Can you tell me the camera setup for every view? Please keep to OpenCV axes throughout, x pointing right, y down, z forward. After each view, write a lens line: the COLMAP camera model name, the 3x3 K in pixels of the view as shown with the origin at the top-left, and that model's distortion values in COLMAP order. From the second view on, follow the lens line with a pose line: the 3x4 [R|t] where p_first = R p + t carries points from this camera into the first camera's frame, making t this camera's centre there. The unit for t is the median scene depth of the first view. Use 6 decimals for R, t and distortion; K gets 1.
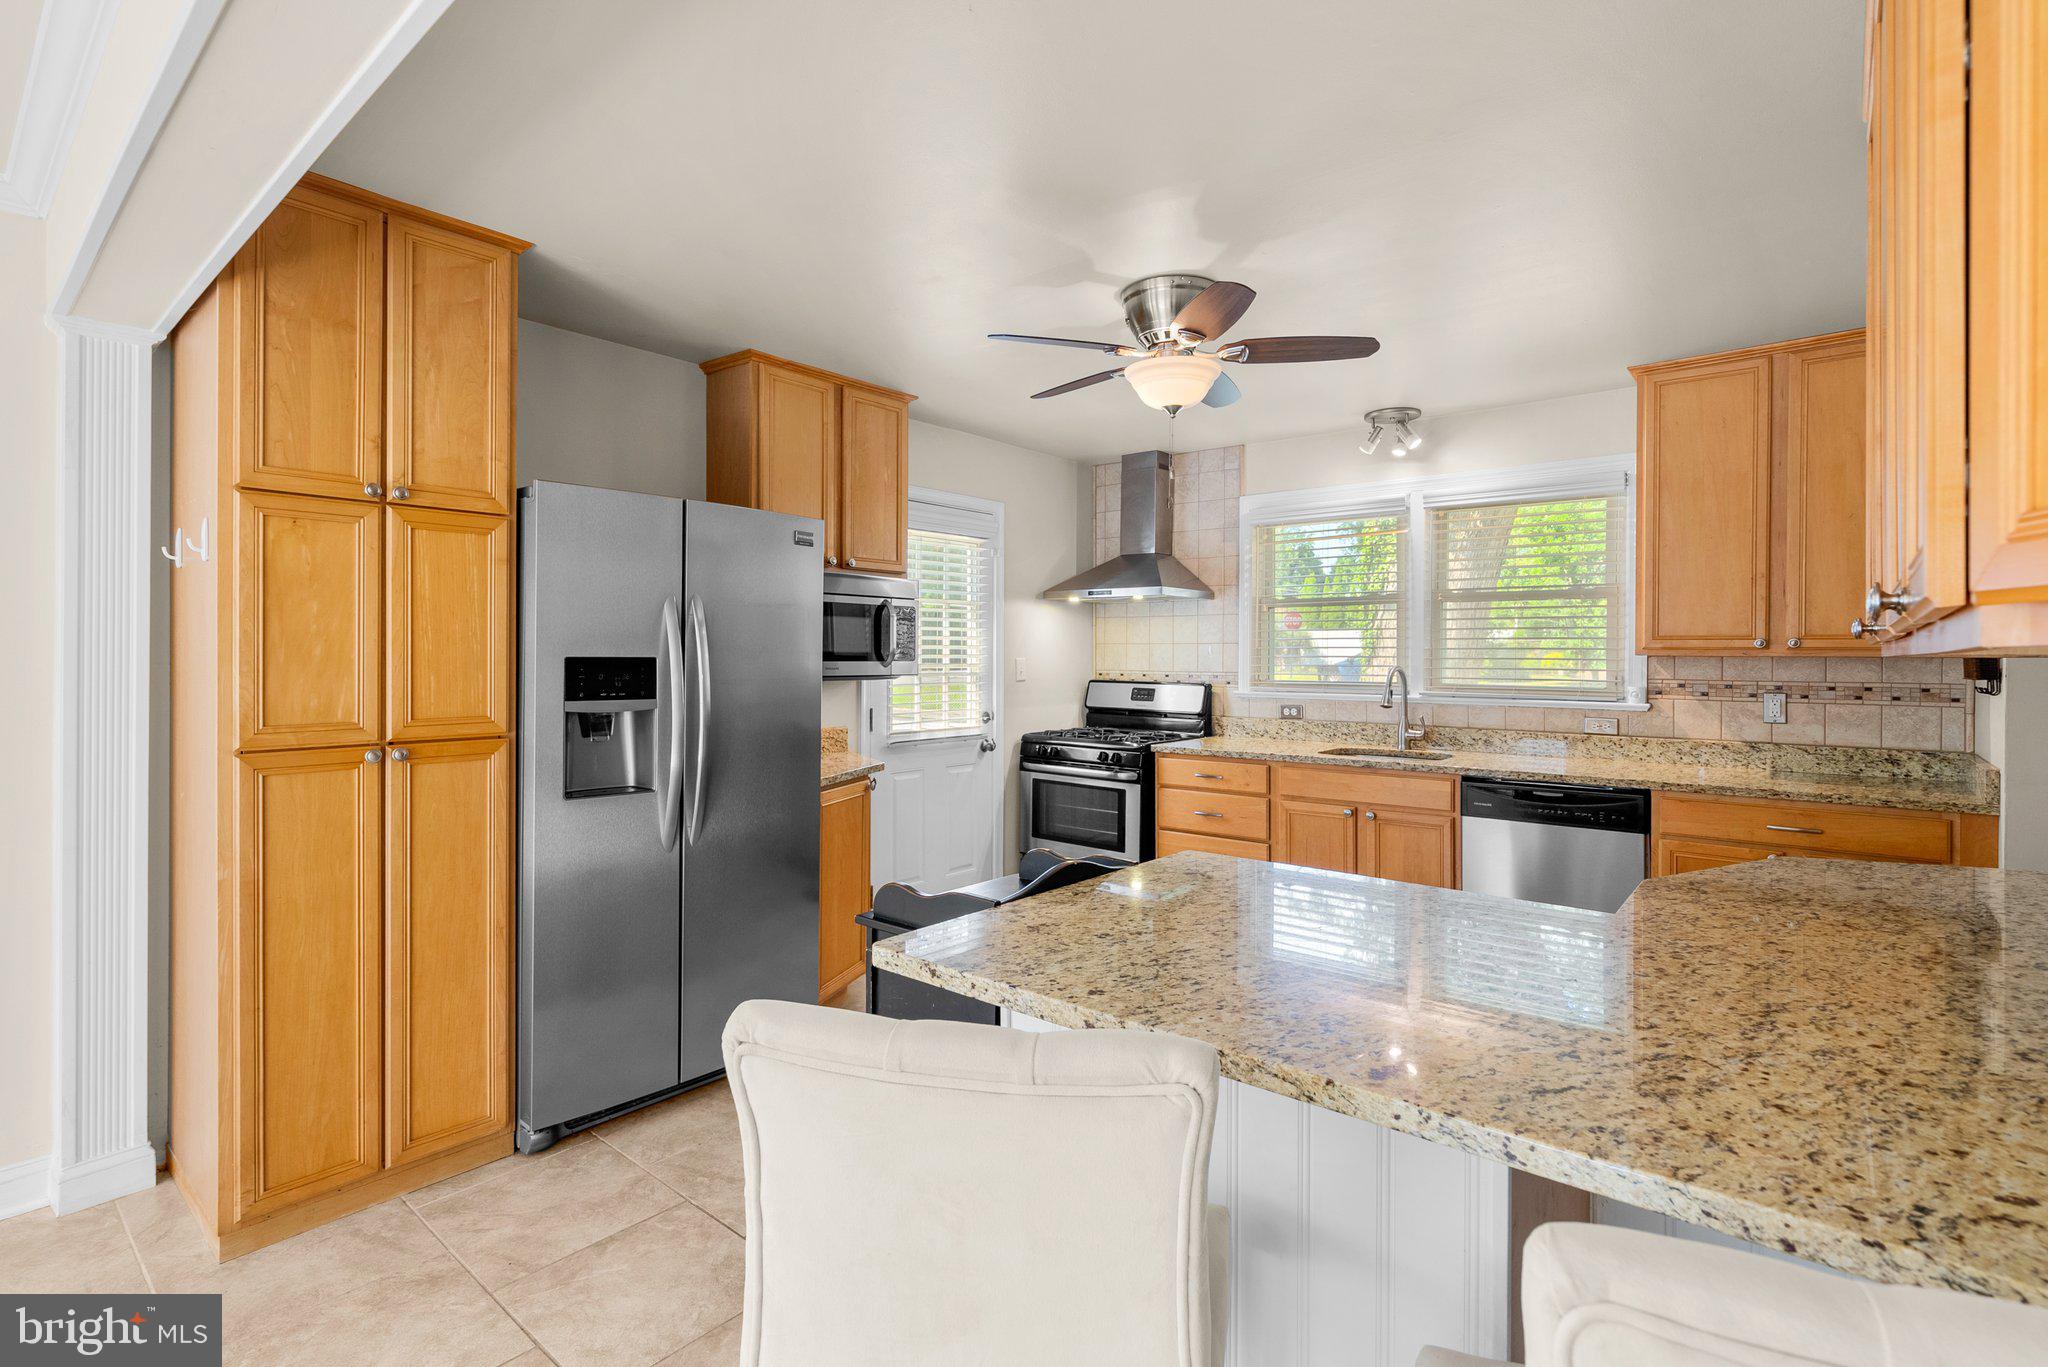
lens RADIAL K [[959.7, 0, 1025.4], [0, 959.7, 657.9], [0, 0, 1]] dist [-0.002180, 0.000272]
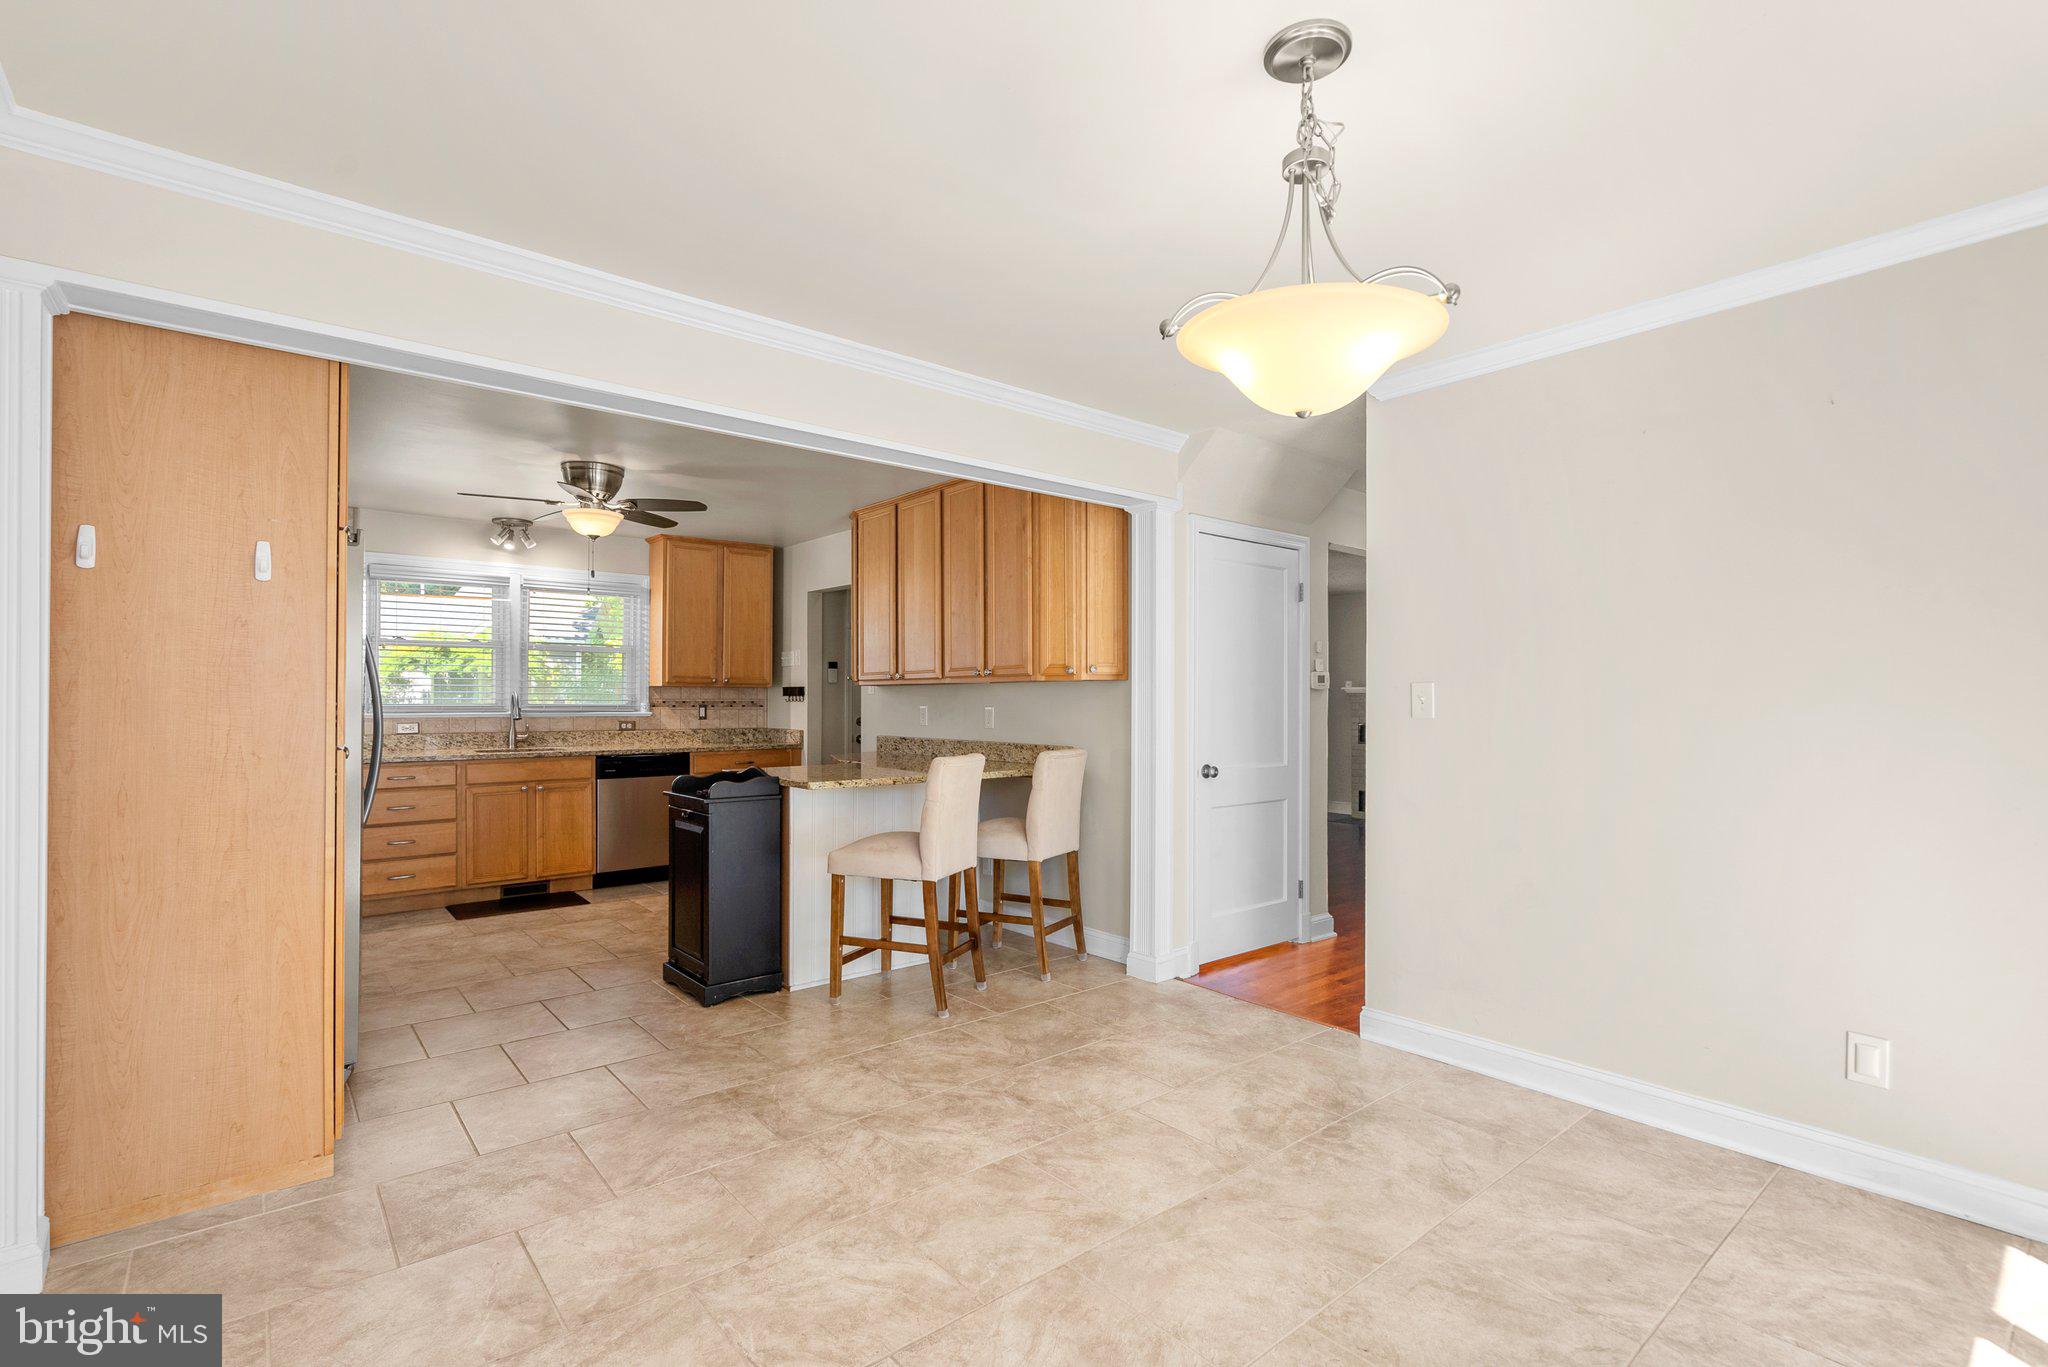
lens RADIAL K [[938.6, 0, 1016.8], [0, 938.6, 695.8], [0, 0, 1]] dist [-0.004280, -0.000328]
pose [[0.183306, 0.001108, 0.983055, -0.882836], [0.000744, 0.999999, -0.001266, 0.016734], [-0.983056, 0.000963, 0.183305, -0.026894]]
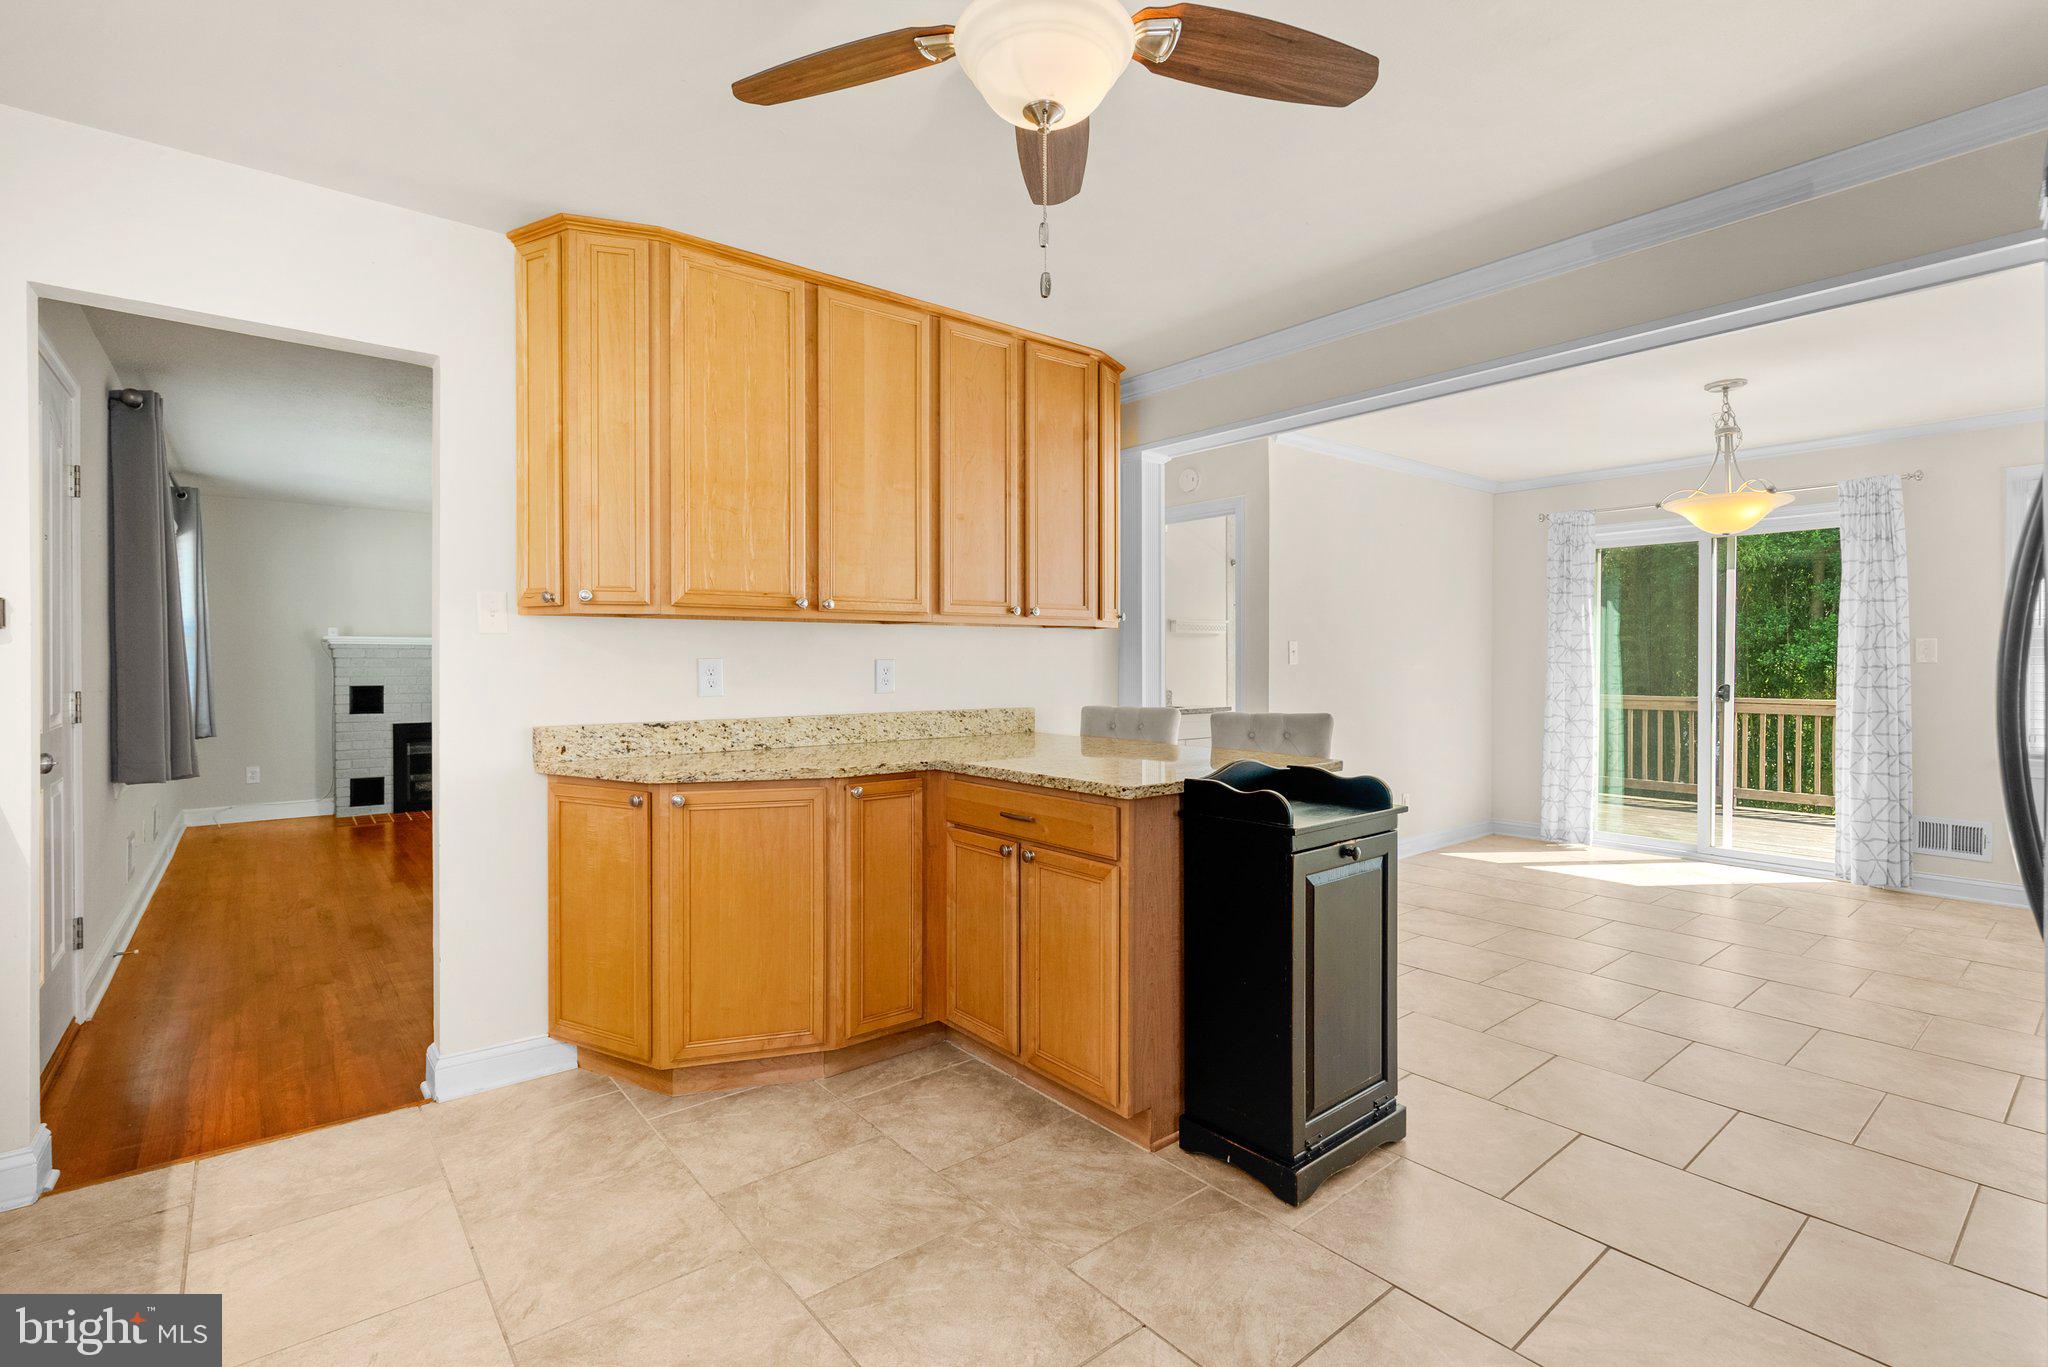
lens RADIAL K [[929.3, 0, 1019.3], [0, 929.3, 677.4], [0, 0, 1]] dist [0.000527, -0.000179]
pose [[-0.981827, -0.007440, 0.189630, 0.048006], [-0.004036, 0.999824, 0.018328, 0.029279], [-0.189733, 0.017230, -0.981684, 0.996138]]
